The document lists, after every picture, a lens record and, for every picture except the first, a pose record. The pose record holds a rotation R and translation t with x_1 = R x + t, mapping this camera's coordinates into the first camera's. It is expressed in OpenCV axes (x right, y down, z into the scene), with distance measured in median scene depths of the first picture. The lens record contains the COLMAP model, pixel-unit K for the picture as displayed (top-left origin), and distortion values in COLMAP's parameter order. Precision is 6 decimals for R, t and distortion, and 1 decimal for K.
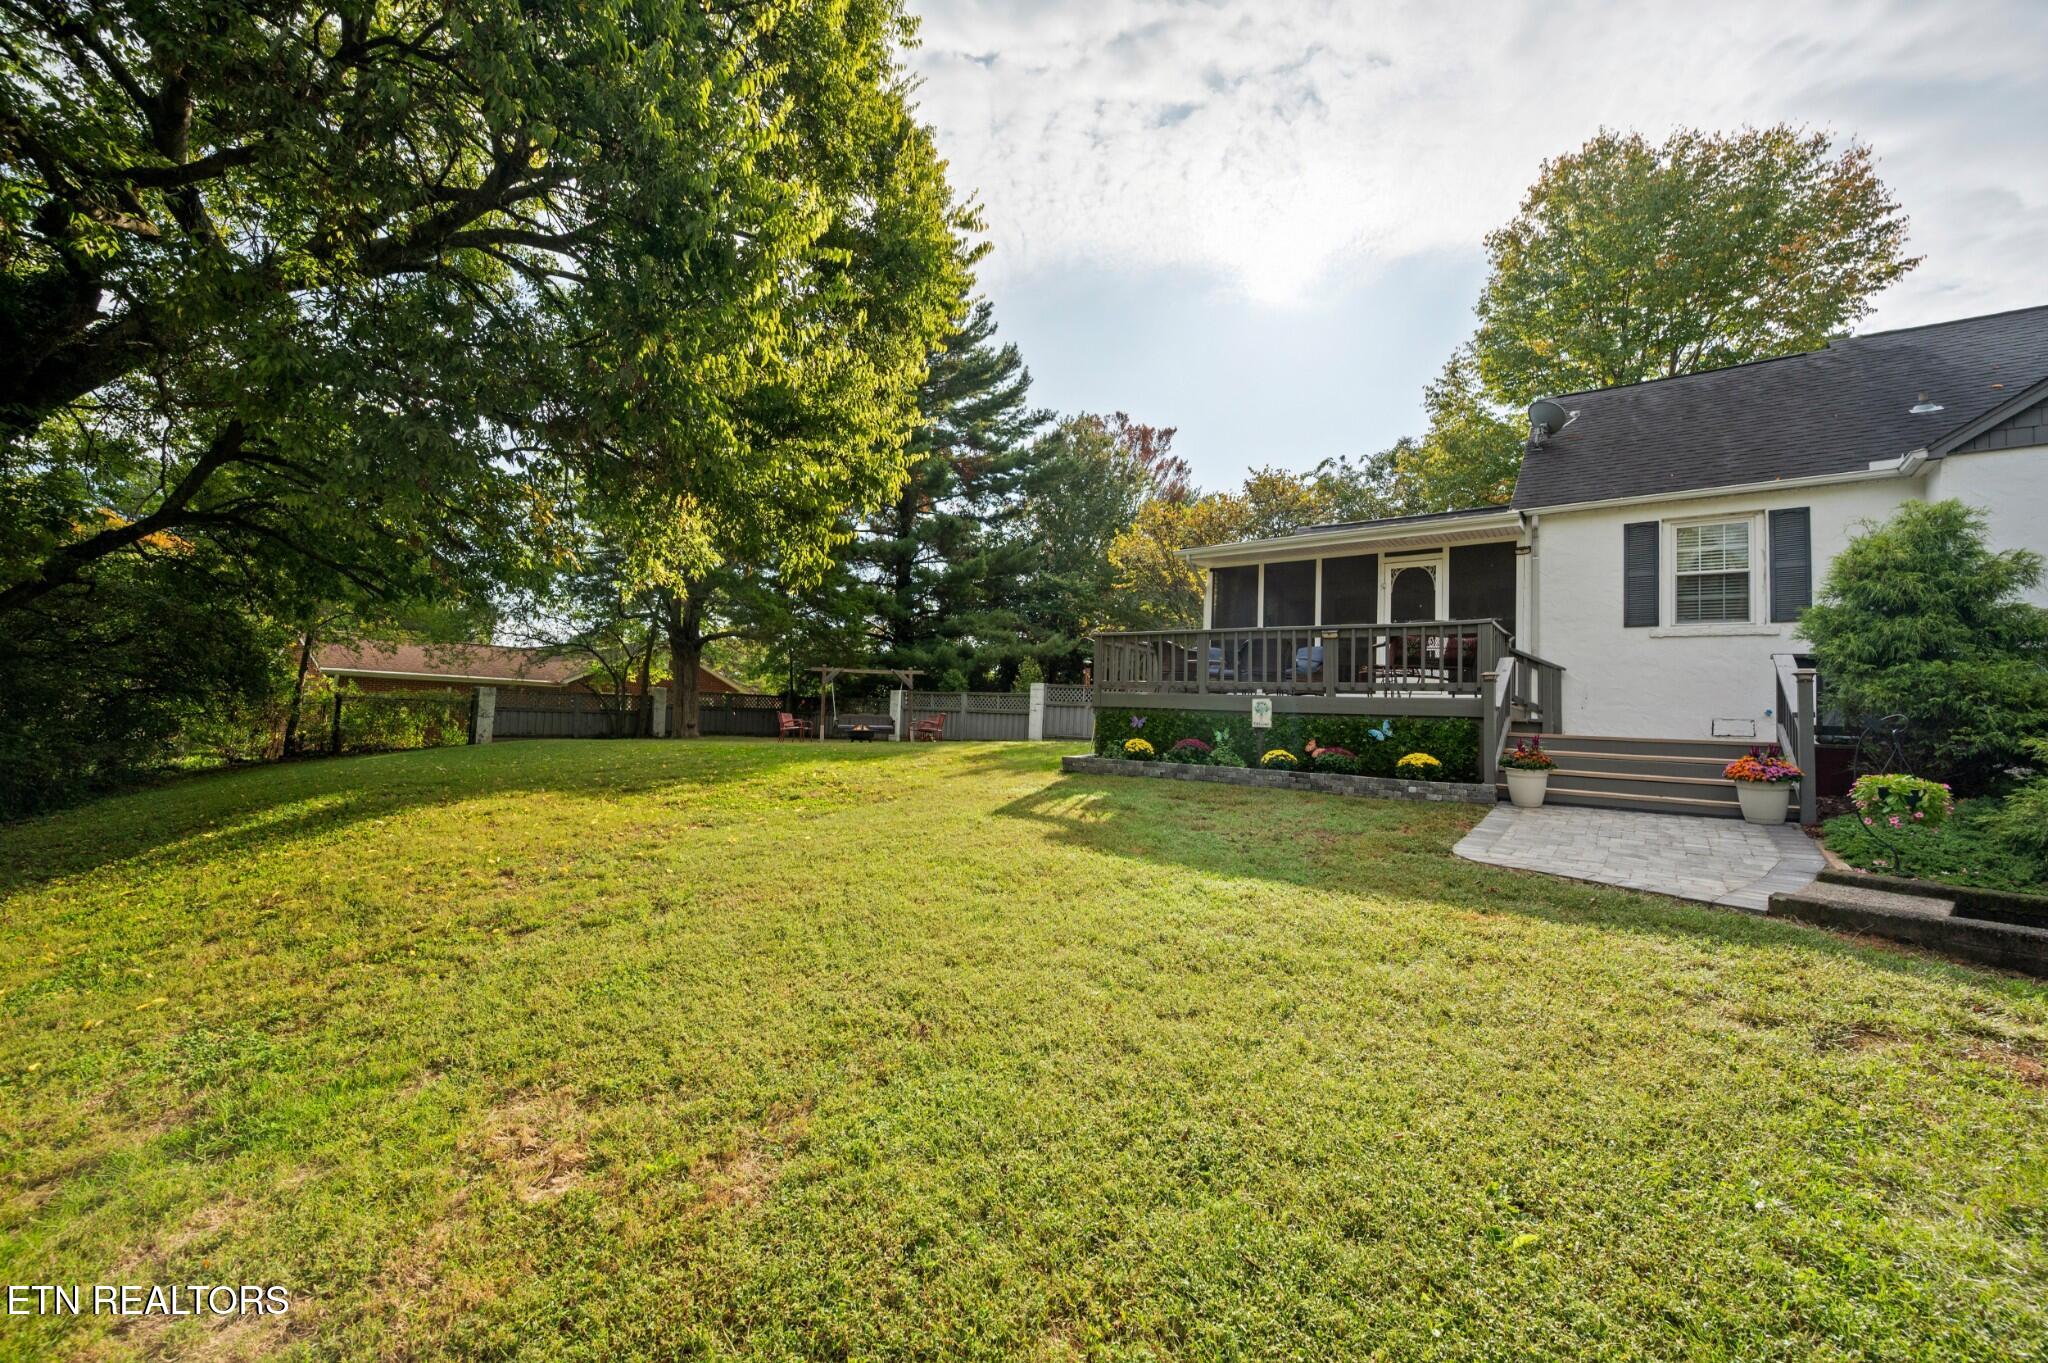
lens RADIAL K [[811.6, 0, 1029.0], [0, 811.6, 675.1], [0, 0, 1]] dist [-0.000113, 0.000265]
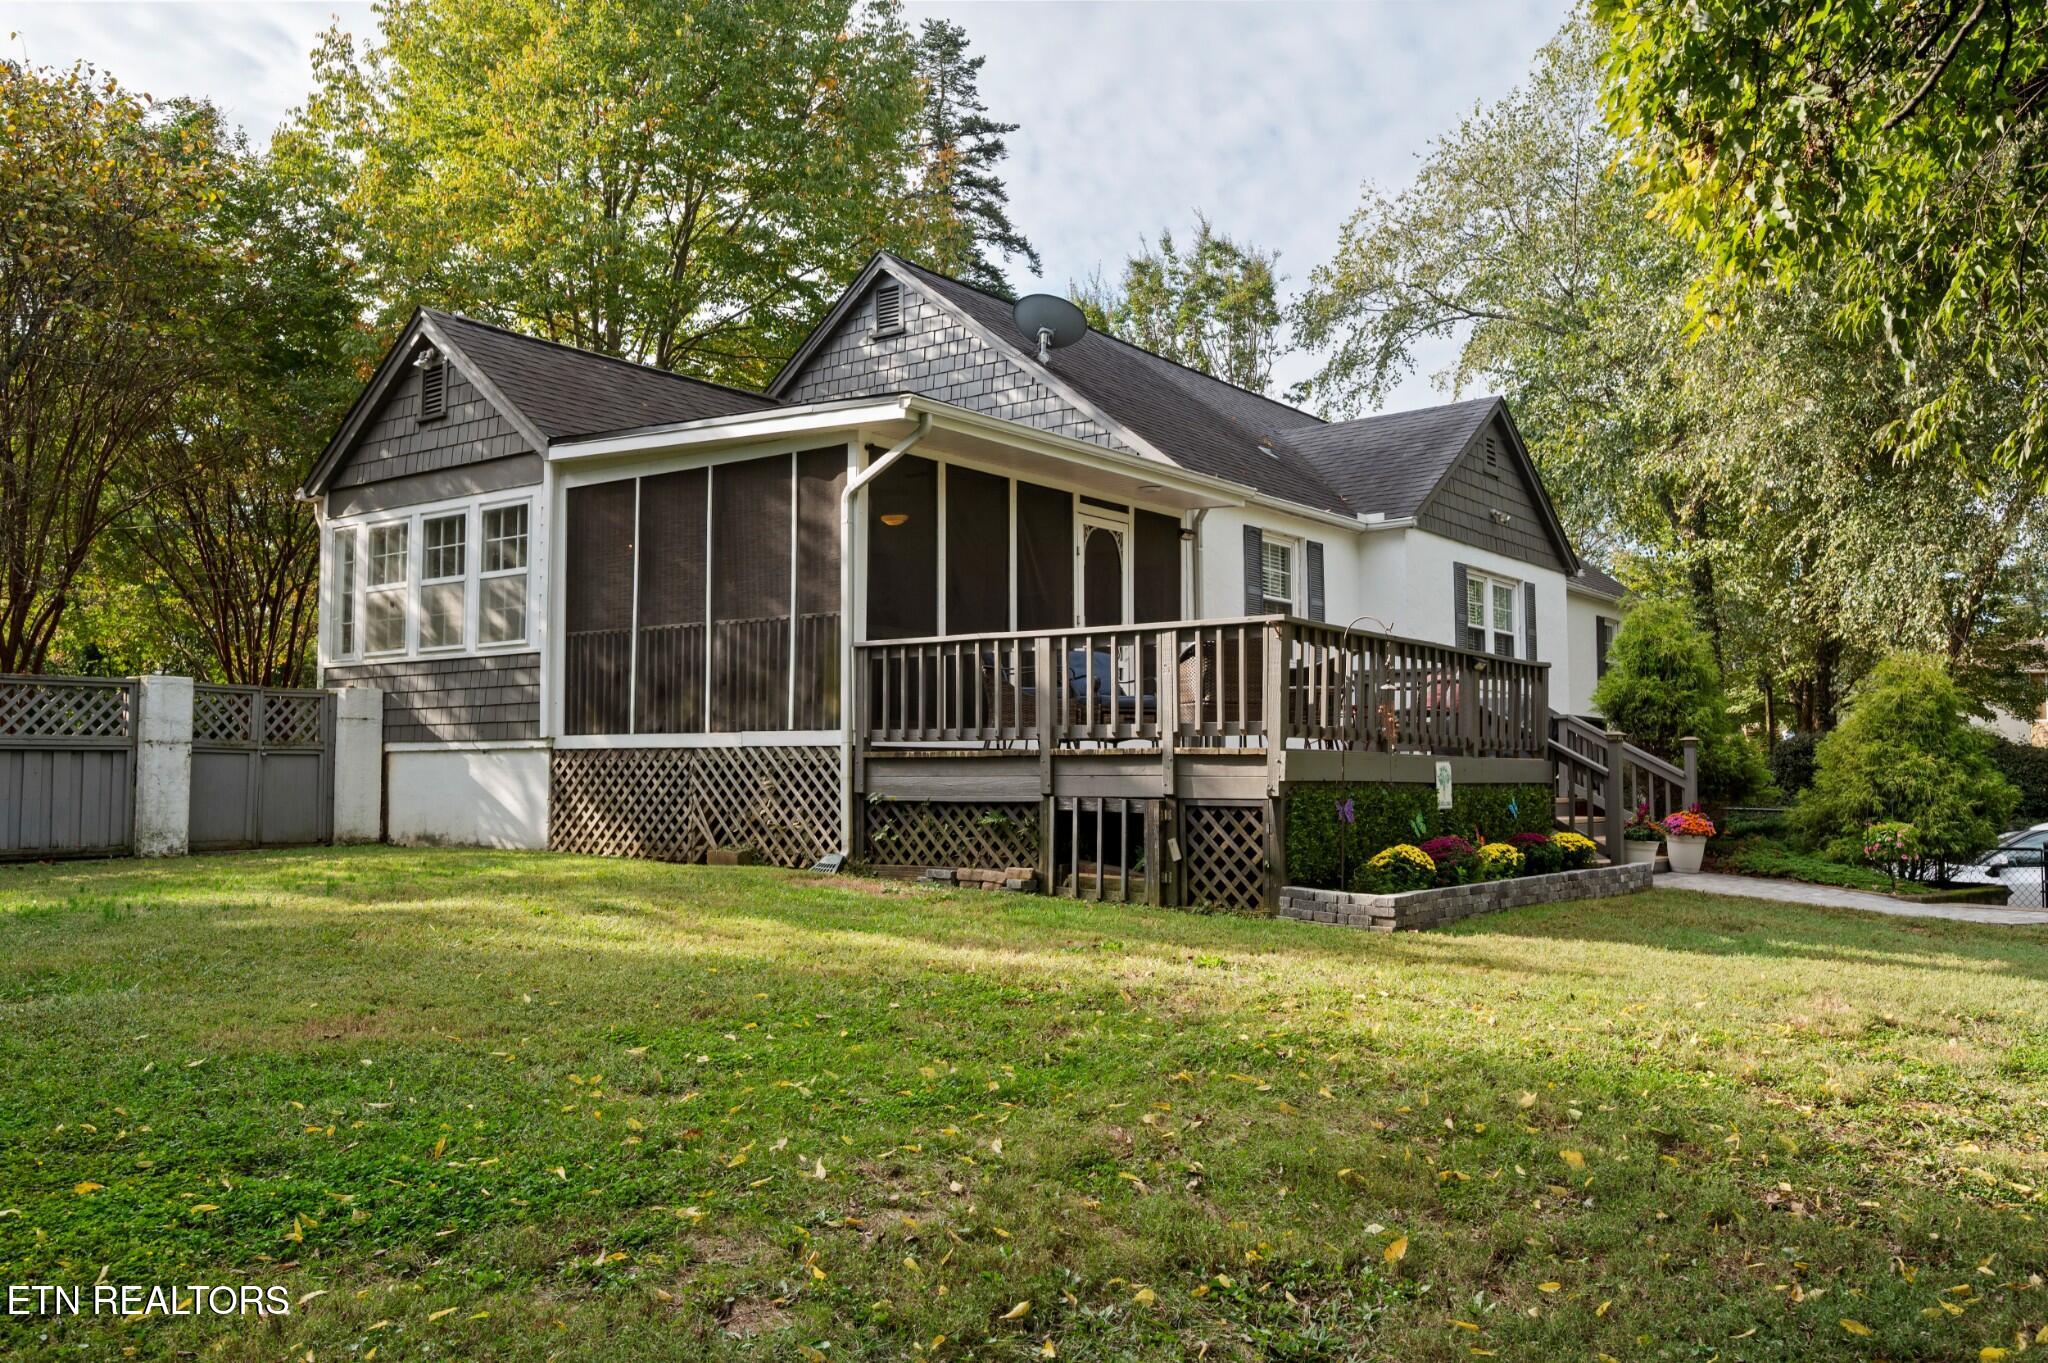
lens RADIAL K [[1655.0, 0, 1024.0], [0, 1655.0, 681.5], [0, 0, 1]] dist [-0.006234, 0.001956]
pose [[0.000921, 0.020233, 0.999795, -0.285933], [-0.059109, 0.998048, -0.020143, 0.003769], [-0.998251, -0.059078, 0.002115, 0.393807]]
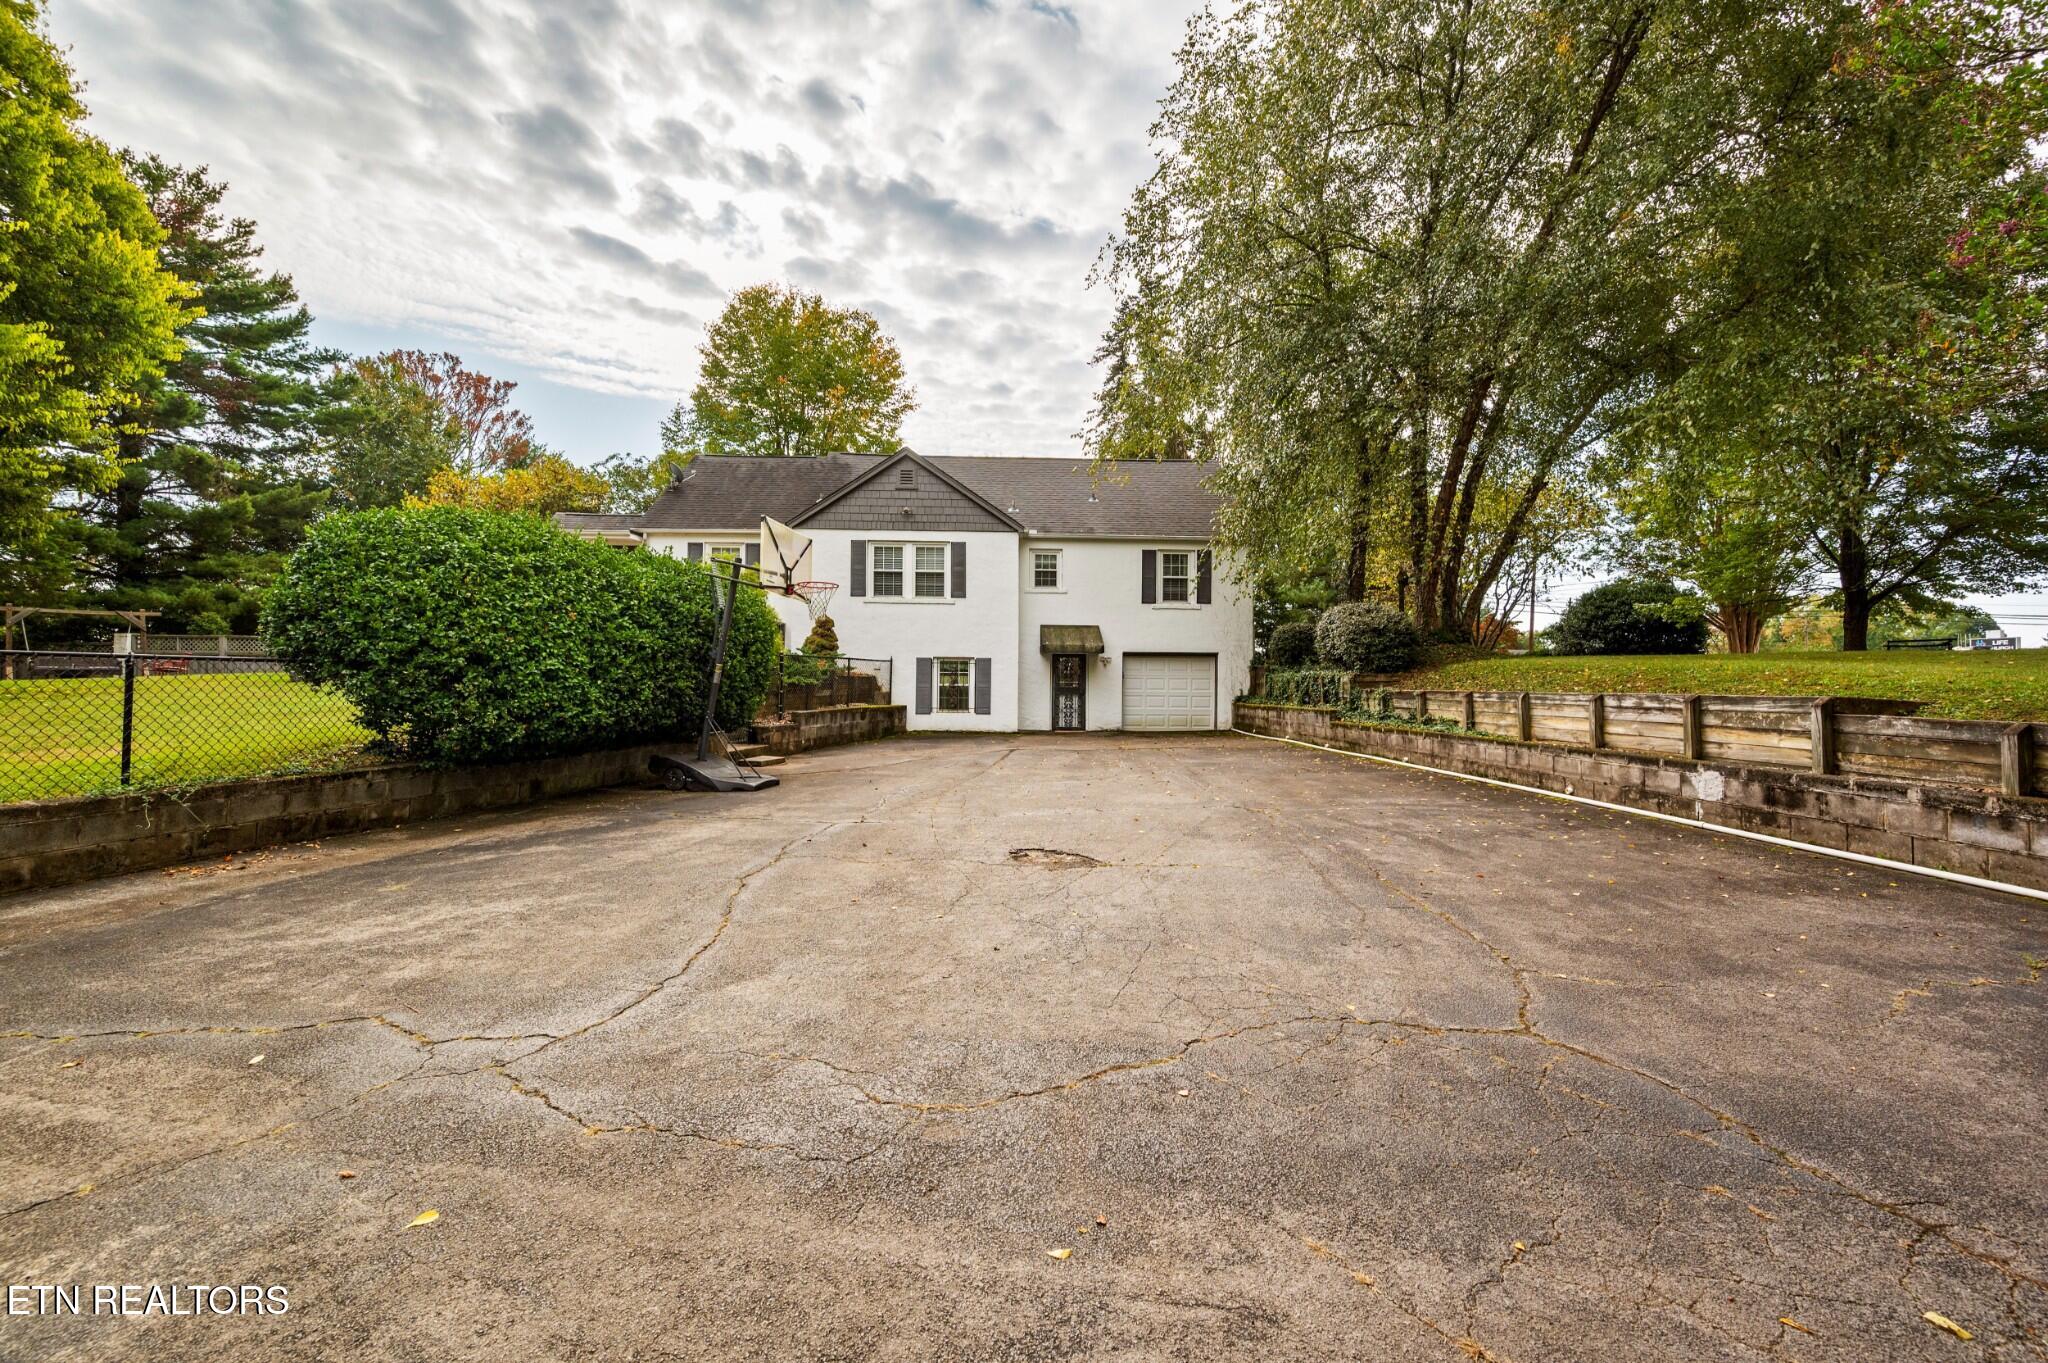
lens RADIAL K [[811.6, 0, 1029.0], [0, 811.6, 675.1], [0, 0, 1]] dist [-0.000113, 0.000265]
pose [[0.780128, -0.022844, 0.625203, 0.054427], [-0.012374, 0.998574, 0.051927, 0.004462], [-0.625498, -0.048246, 0.778733, -0.319534]]
